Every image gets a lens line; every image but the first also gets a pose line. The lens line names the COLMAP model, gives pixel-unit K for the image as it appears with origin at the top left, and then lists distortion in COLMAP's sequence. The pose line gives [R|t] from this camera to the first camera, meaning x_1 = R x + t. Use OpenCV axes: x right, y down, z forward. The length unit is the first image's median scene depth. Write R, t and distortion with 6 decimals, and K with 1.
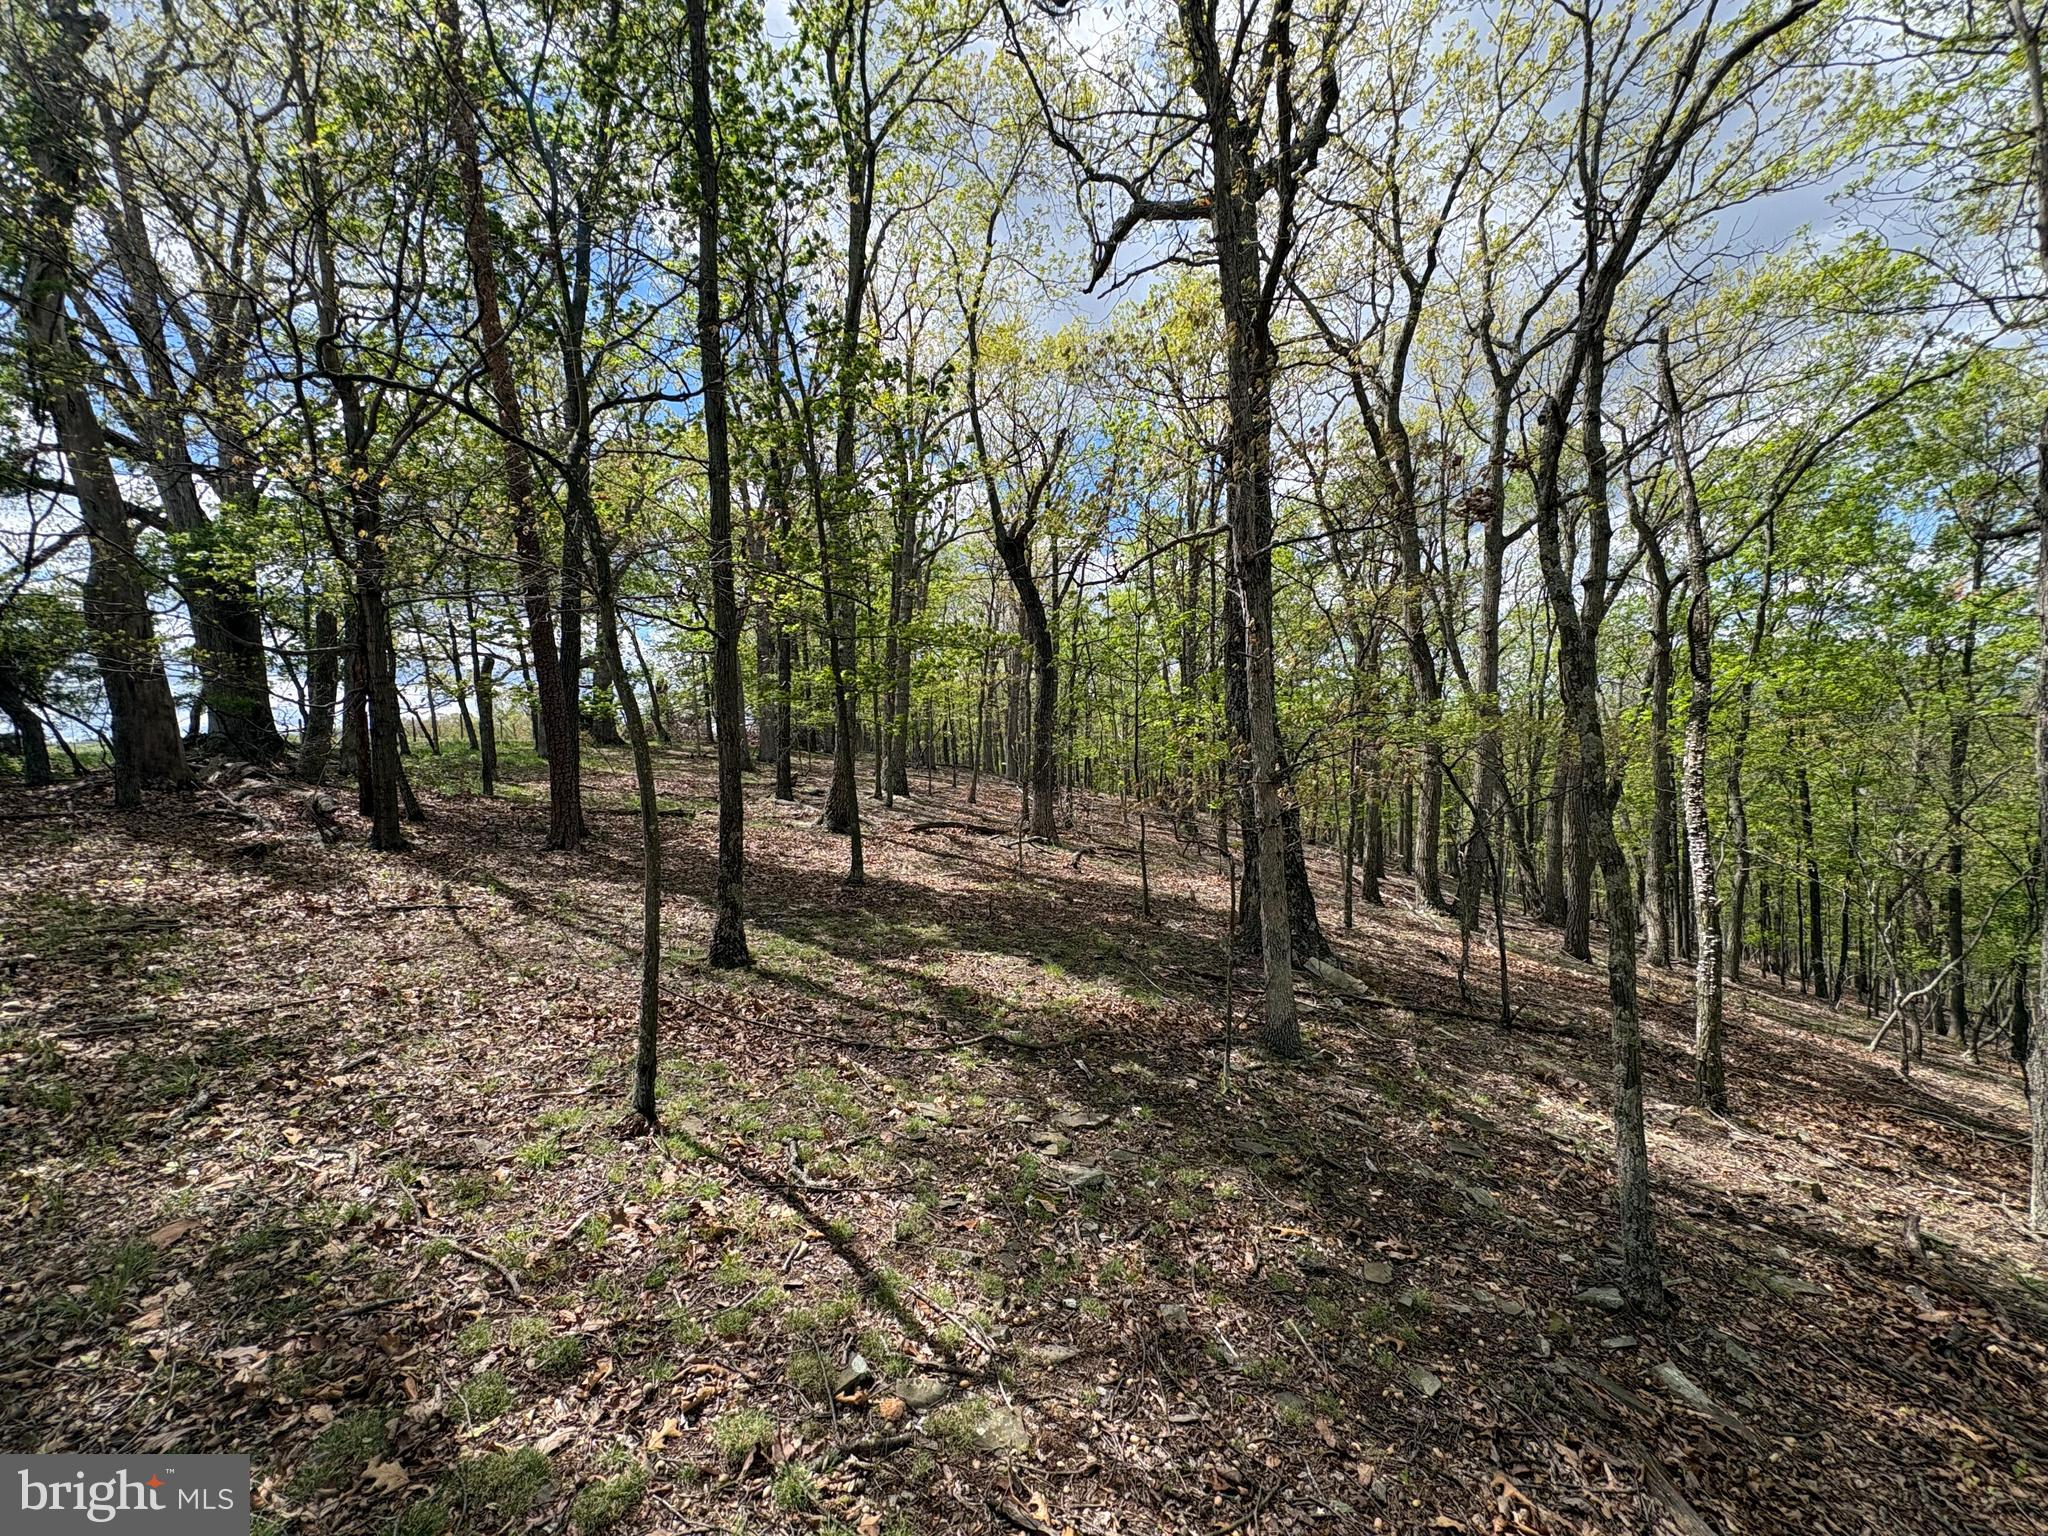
lens RADIAL K [[814.6, 0, 1022.0], [0, 814.6, 767.7], [0, 0, 1]] dist [0.000300, 0.000217]
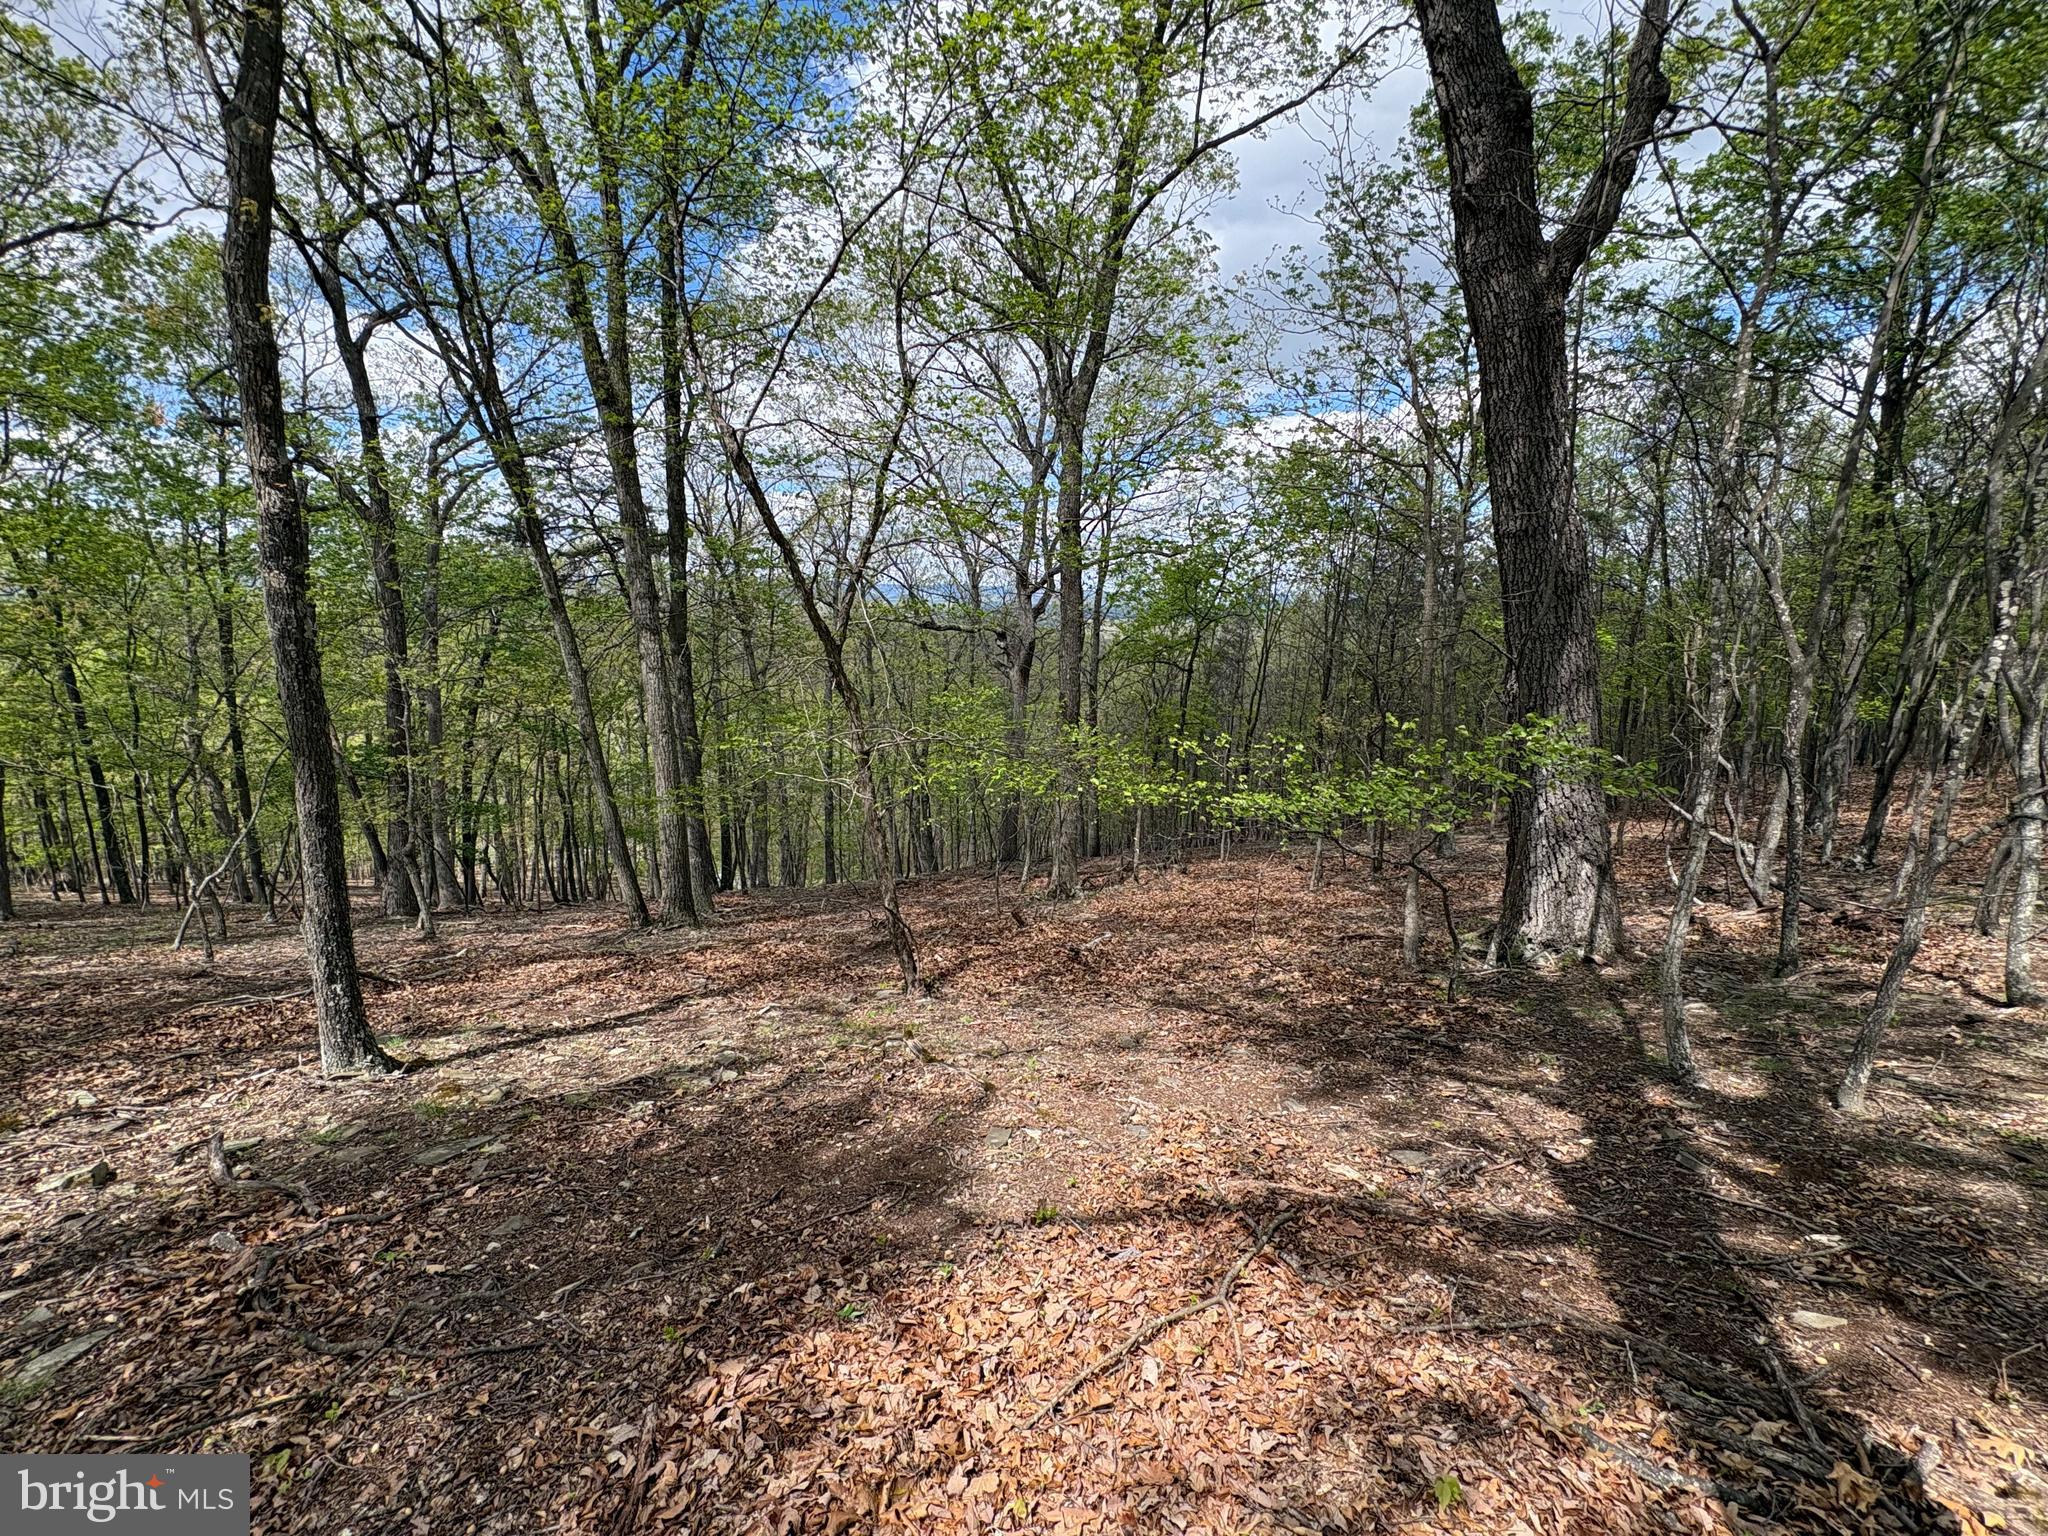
lens RADIAL K [[814.6, 0, 1022.0], [0, 814.6, 767.7], [0, 0, 1]] dist [0.000300, 0.000217]
pose [[-0.049693, -0.141340, 0.988713, 0.137954], [0.007785, 0.989851, 0.141894, 0.020163], [-0.998734, 0.014749, -0.048088, 0.096707]]
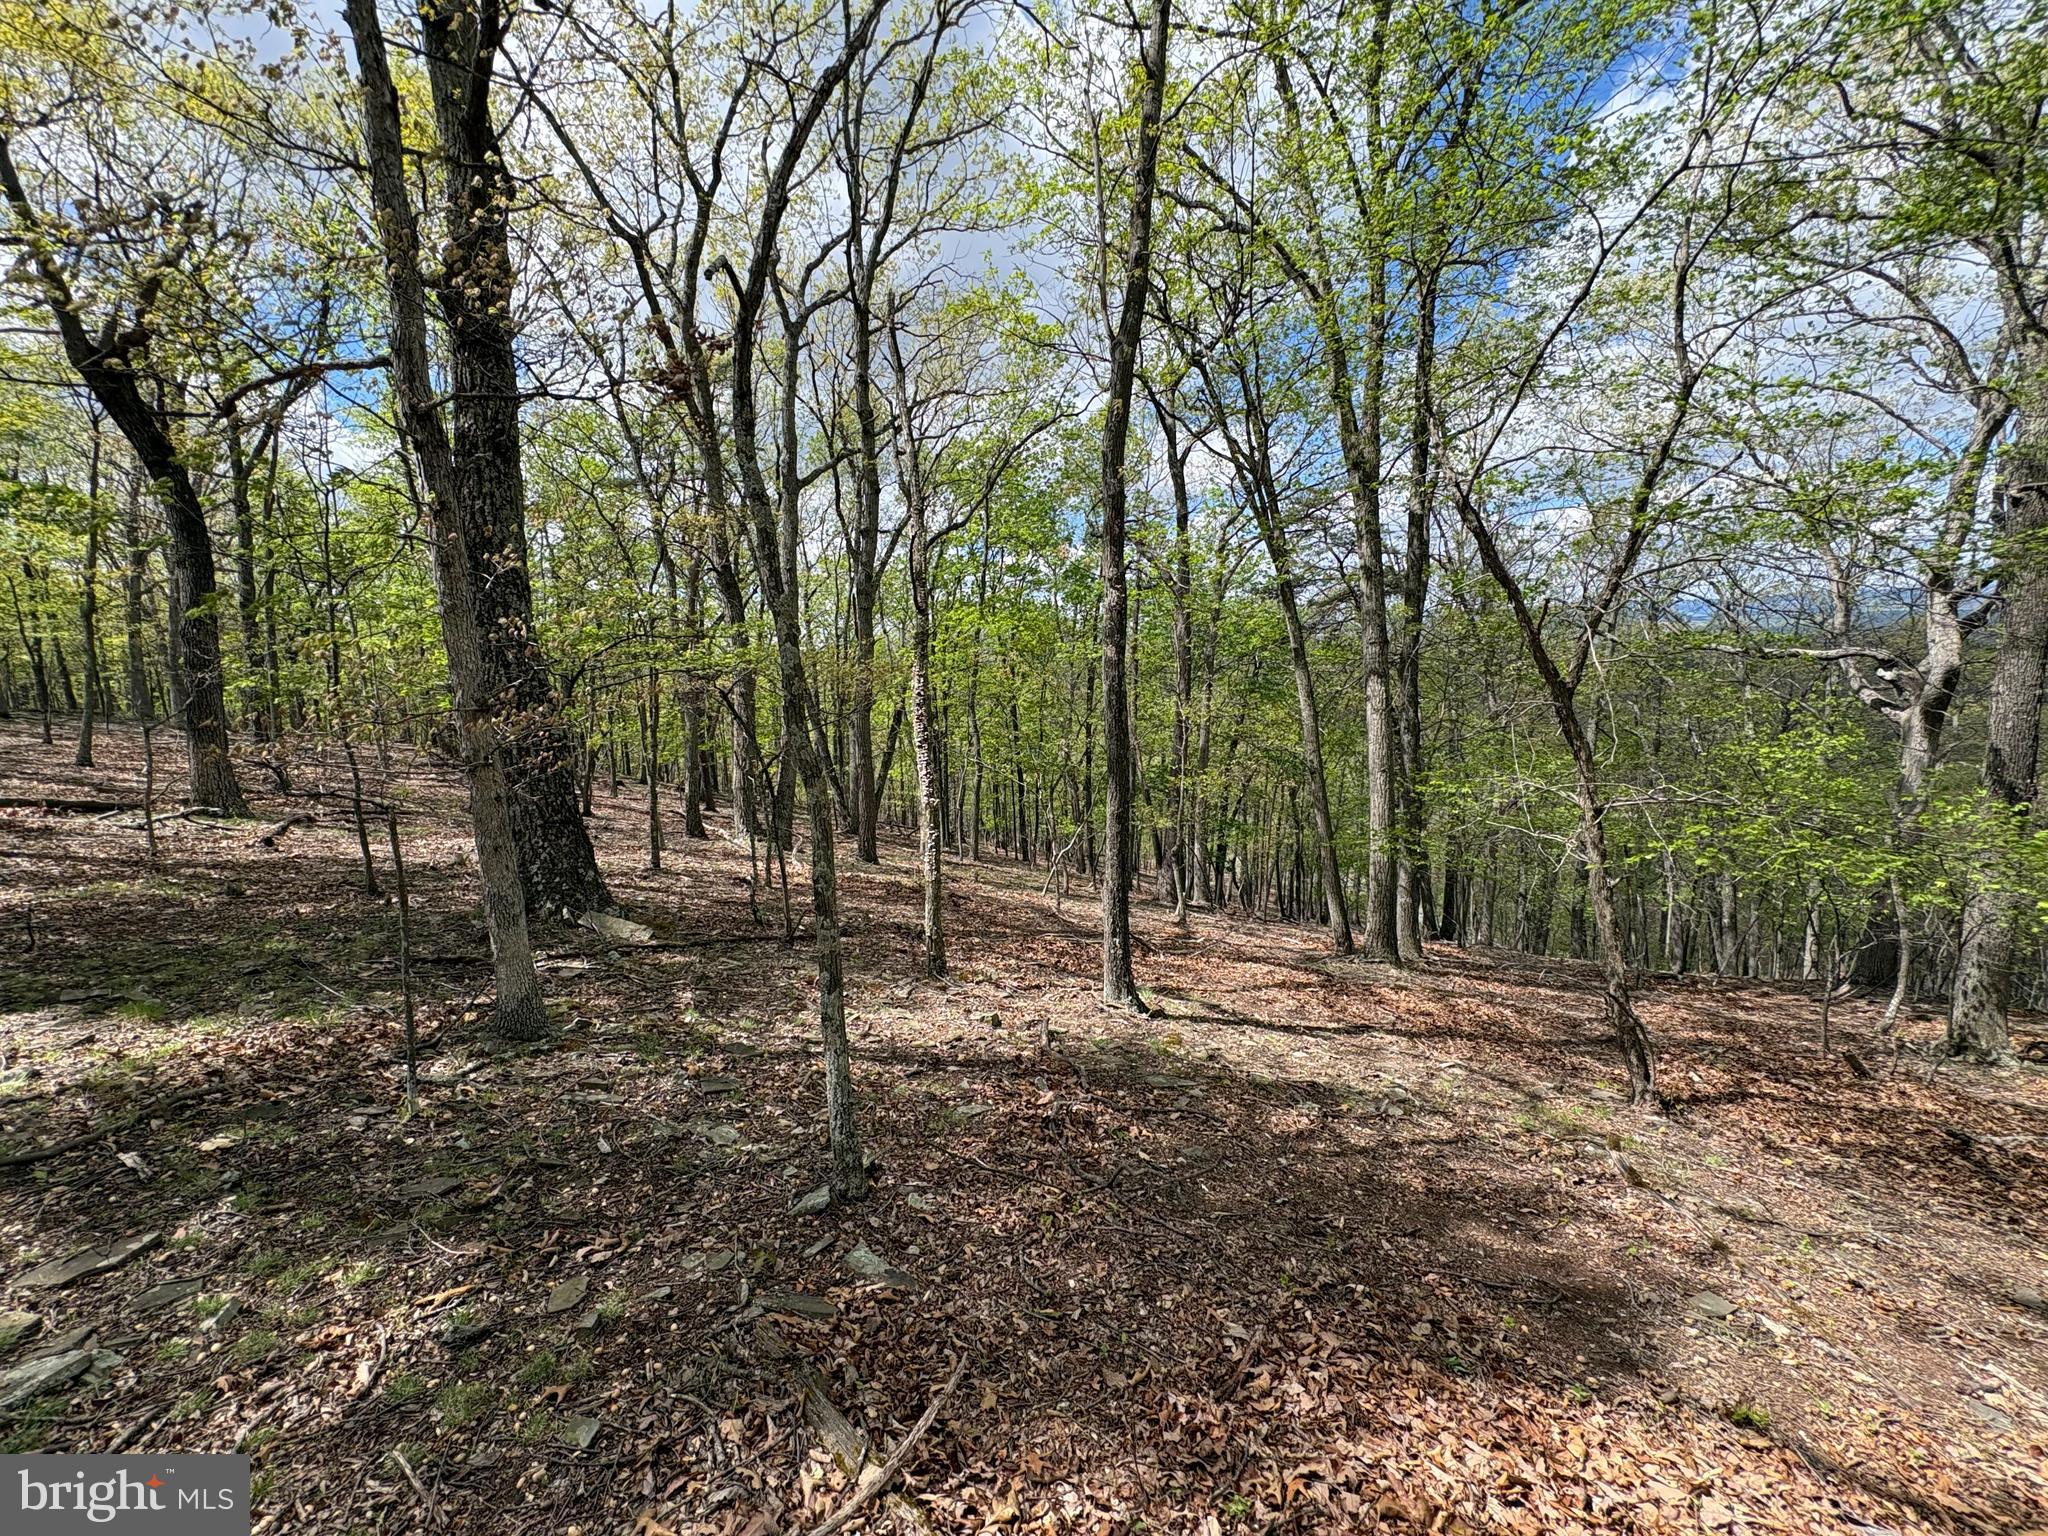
lens RADIAL K [[814.6, 0, 1022.0], [0, 814.6, 767.7], [0, 0, 1]] dist [0.000300, 0.000217]
pose [[0.718295, -0.072952, 0.691903, 0.097652], [0.018932, 0.996169, 0.085378, 0.011935], [-0.695481, -0.048228, 0.716924, 0.048466]]
